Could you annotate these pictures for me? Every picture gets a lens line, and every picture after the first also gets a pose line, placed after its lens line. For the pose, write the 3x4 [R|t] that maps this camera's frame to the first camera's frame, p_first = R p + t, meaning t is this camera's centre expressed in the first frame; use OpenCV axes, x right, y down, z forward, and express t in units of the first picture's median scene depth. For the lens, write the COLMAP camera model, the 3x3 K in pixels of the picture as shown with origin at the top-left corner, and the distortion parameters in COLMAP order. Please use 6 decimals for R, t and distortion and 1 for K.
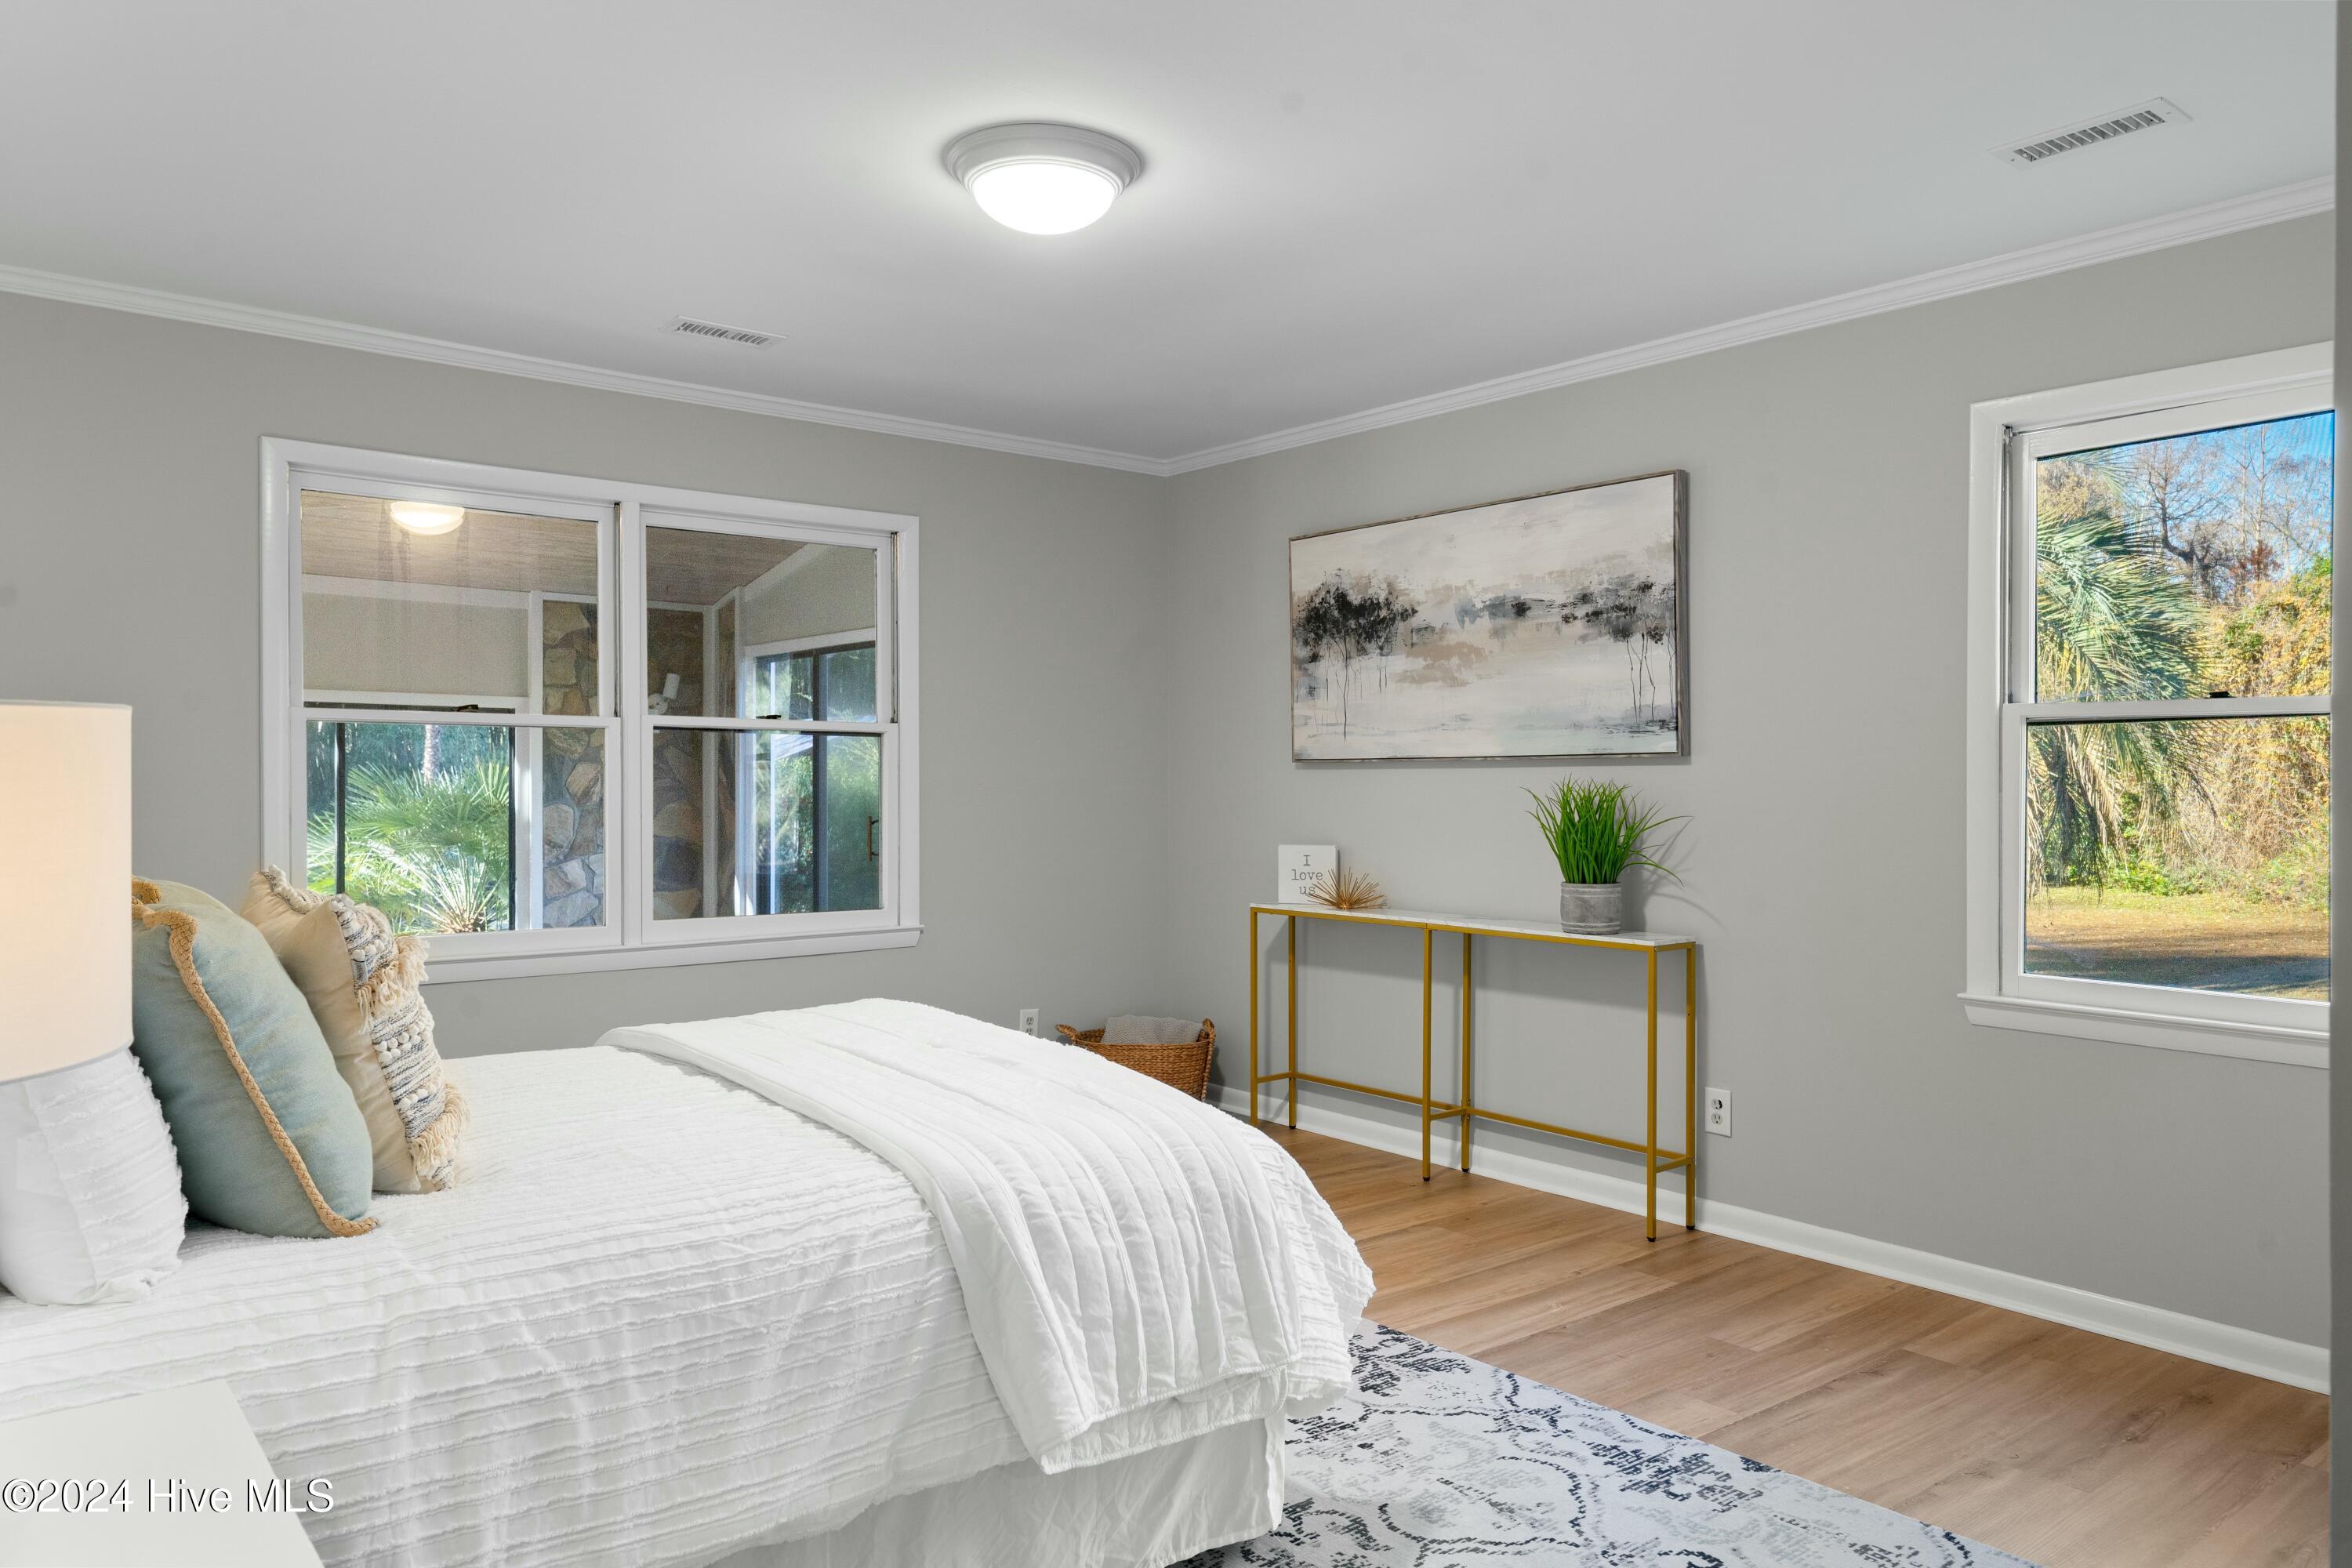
lens RADIAL K [[1578.0, 0, 1190.7], [0, 1578.0, 770.6], [0, 0, 1]] dist [0.000670, -0.000922]
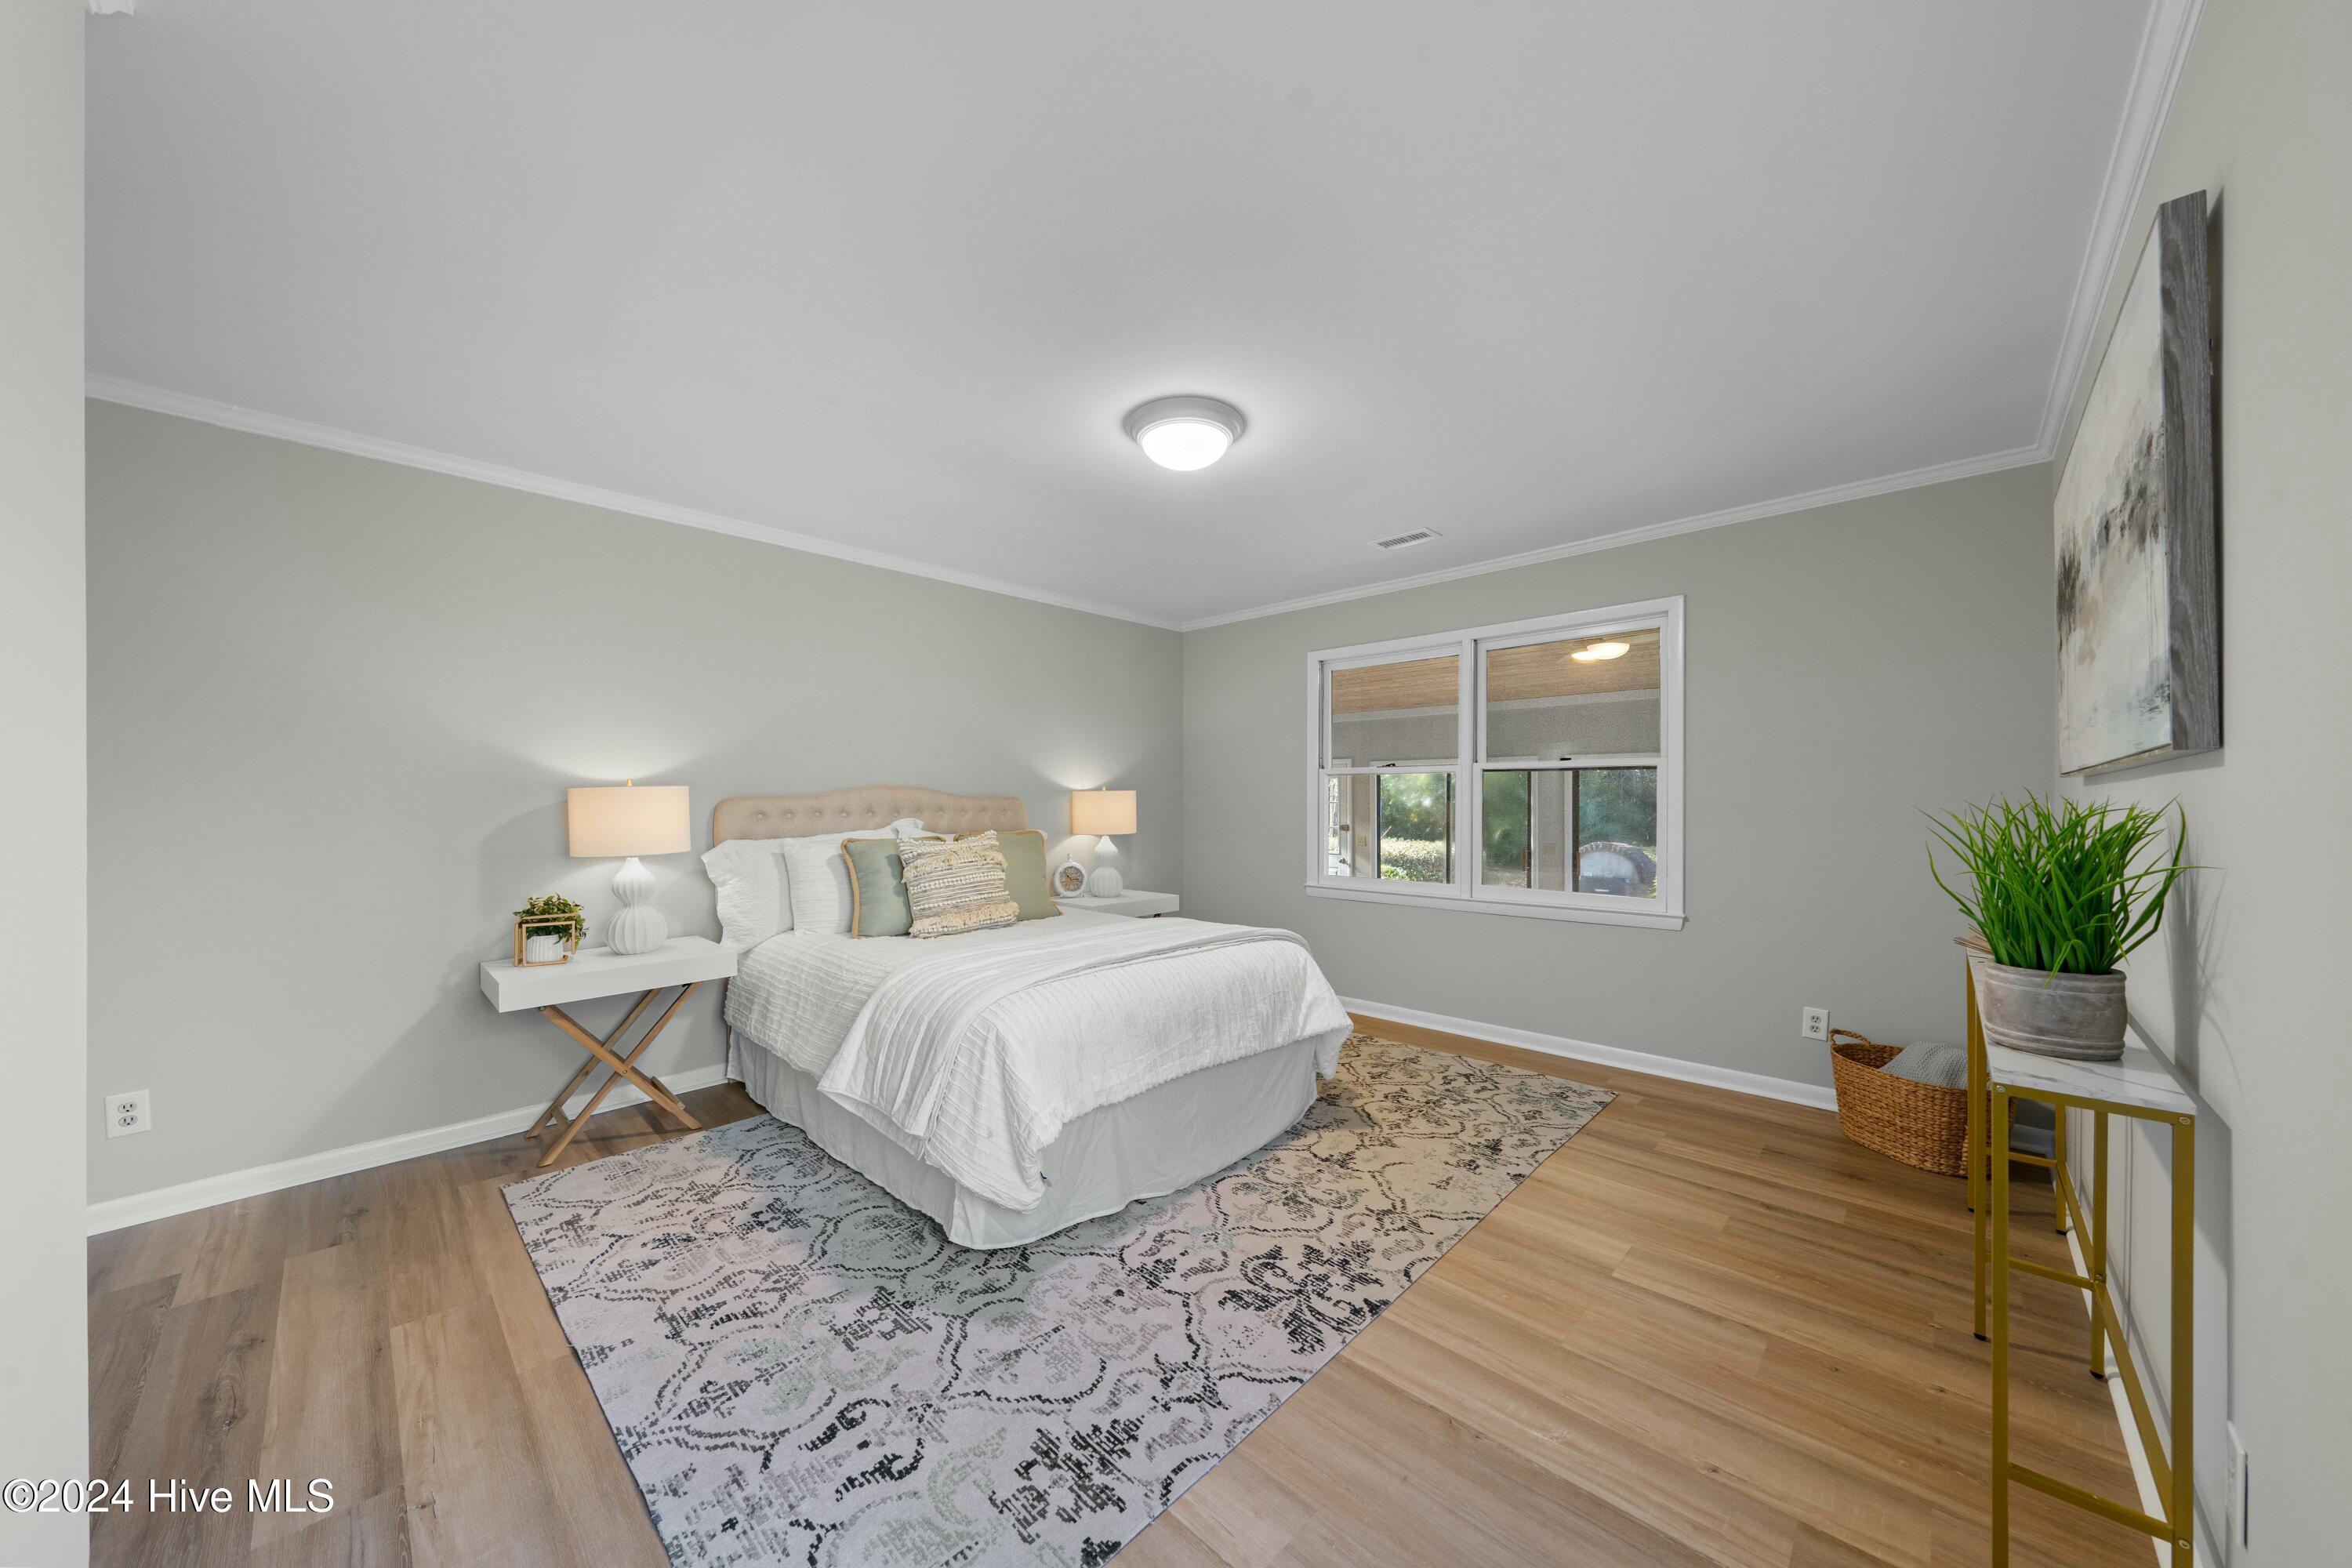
lens RADIAL K [[806.7, 0, 1171.5], [0, 806.7, 814.2], [0, 0, 1]] dist [-0.005789, -0.000153]
pose [[0.116518, 0.013056, -0.993103, 0.512319], [0.007762, 0.999871, 0.014056, 0.004601], [0.993158, -0.009346, 0.116402, 0.621614]]
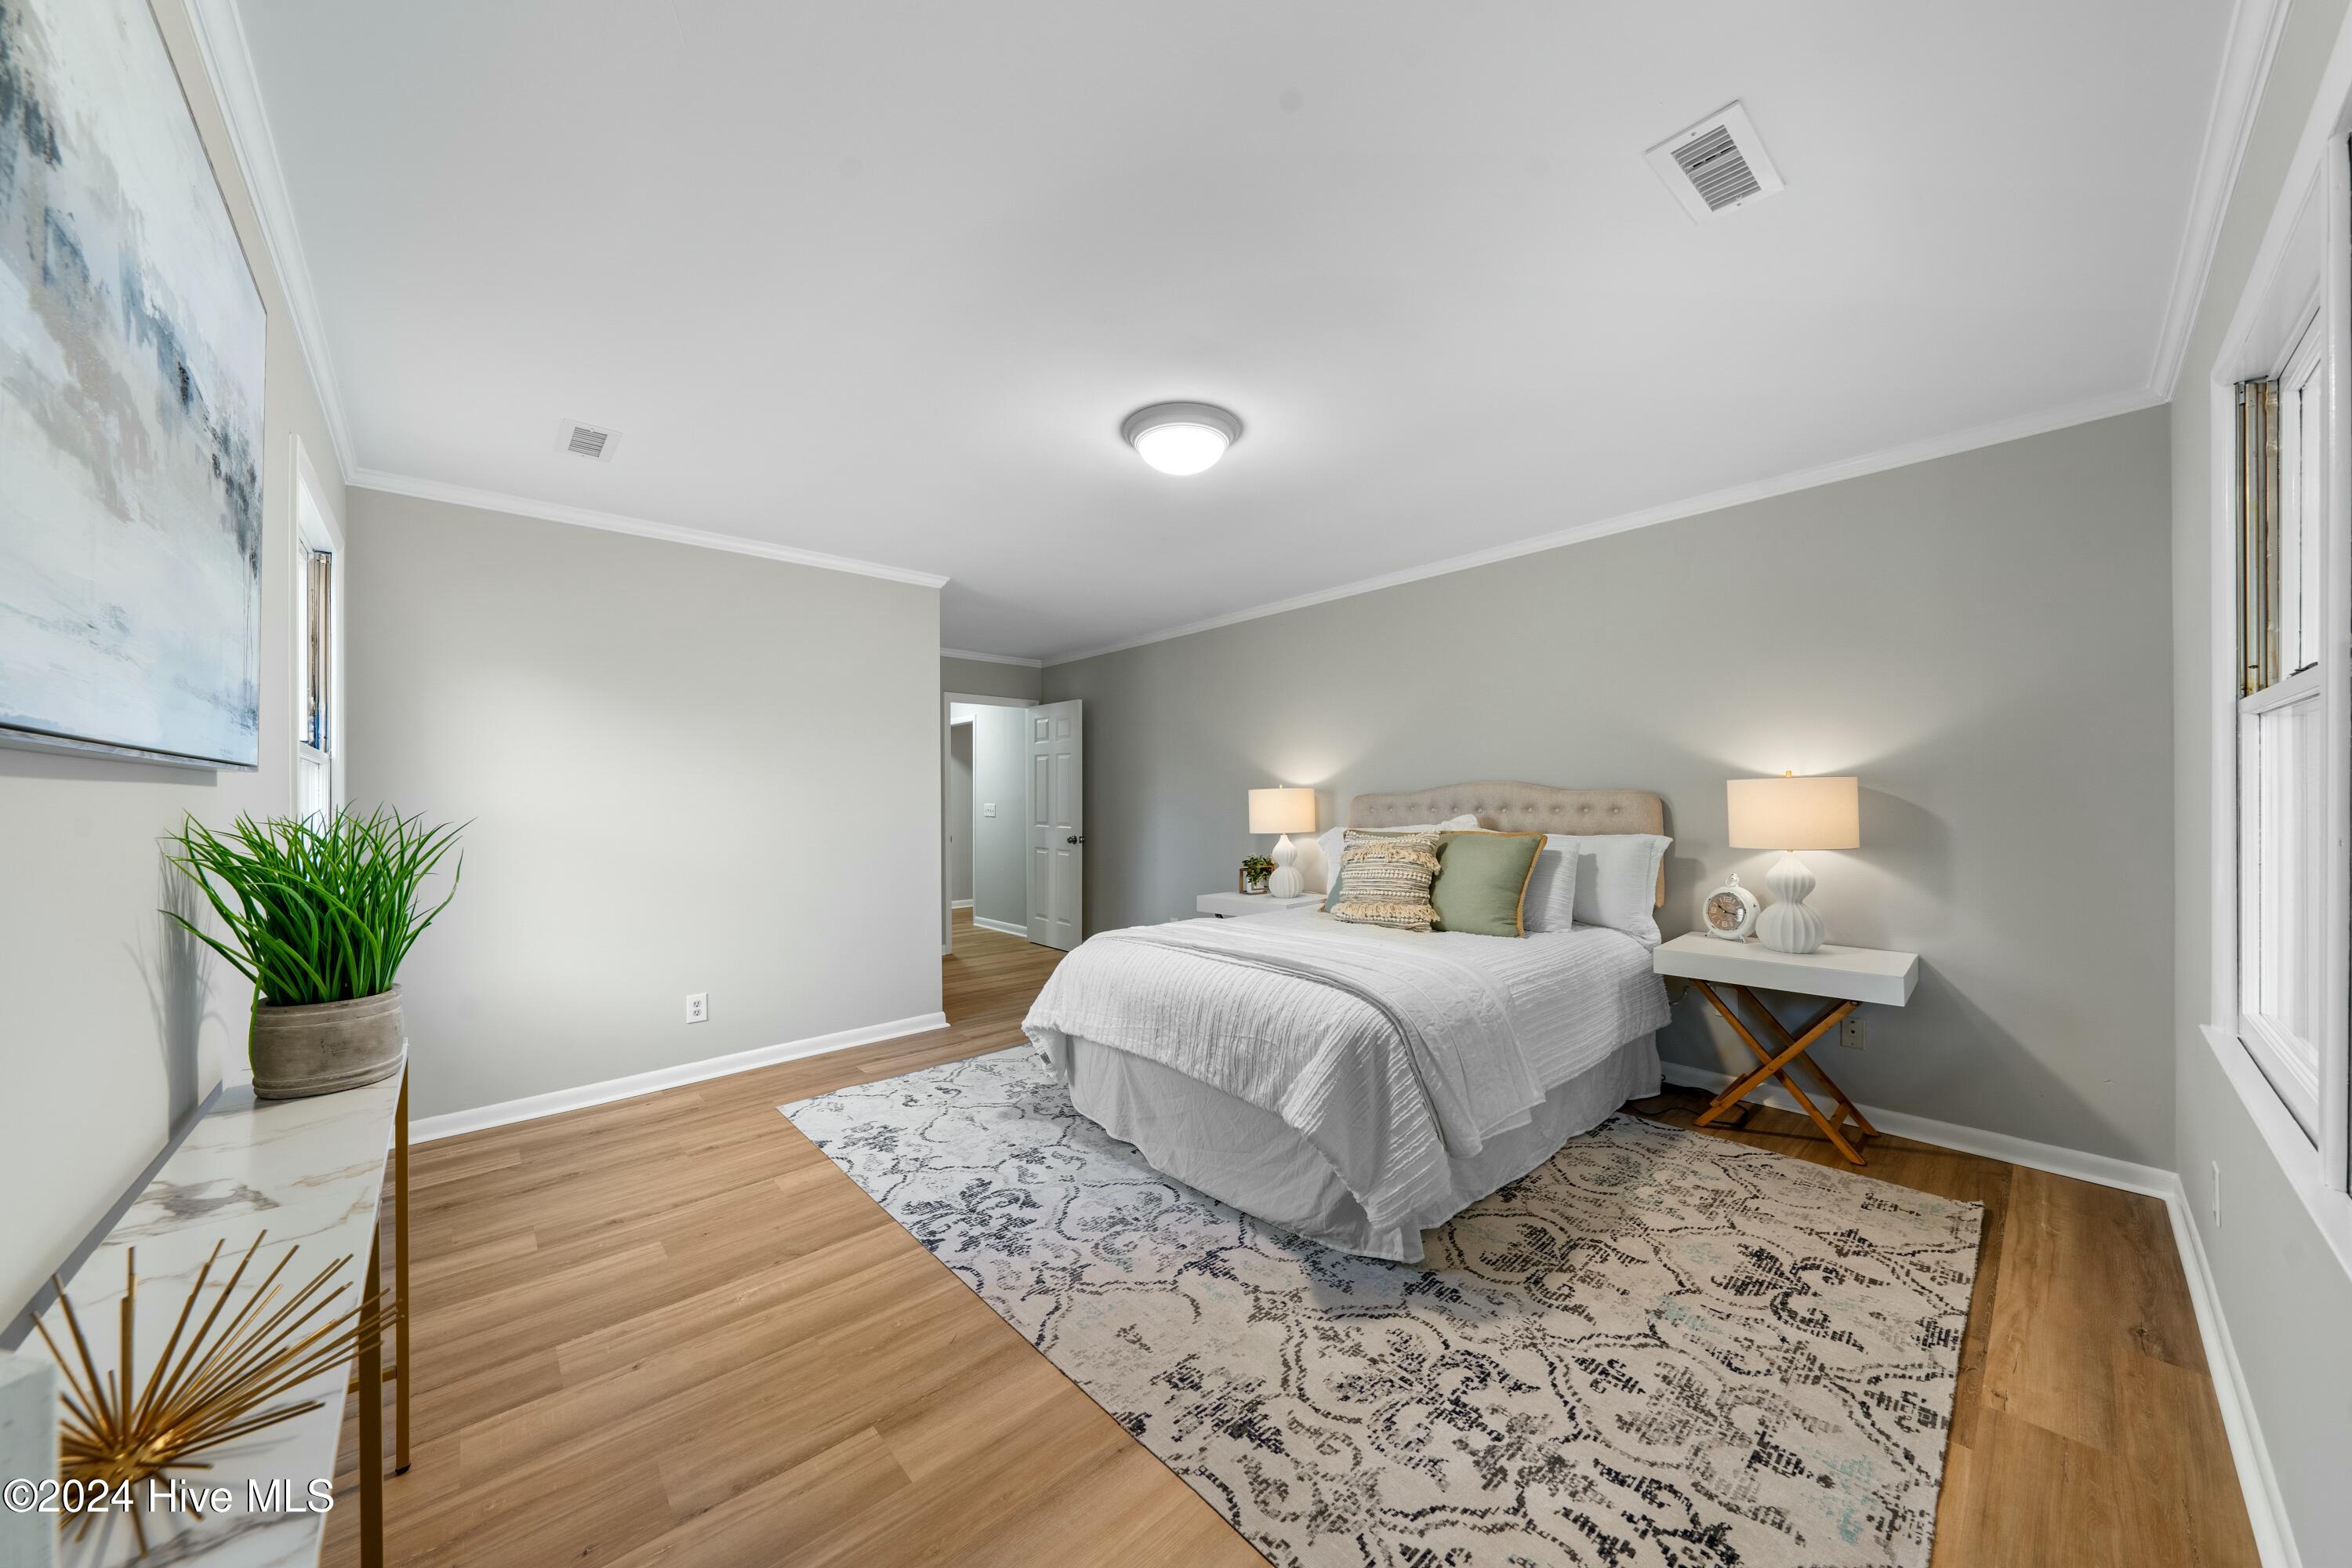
lens RADIAL K [[806.7, 0, 1182.3], [0, 806.7, 792.0], [0, 0, 1]] dist [-0.005789, -0.000153]
pose [[-0.998876, 0.006390, -0.046969, -0.035030], [0.007015, 0.999889, -0.013149, 0.004948], [0.046880, -0.013464, -0.998810, 1.287481]]
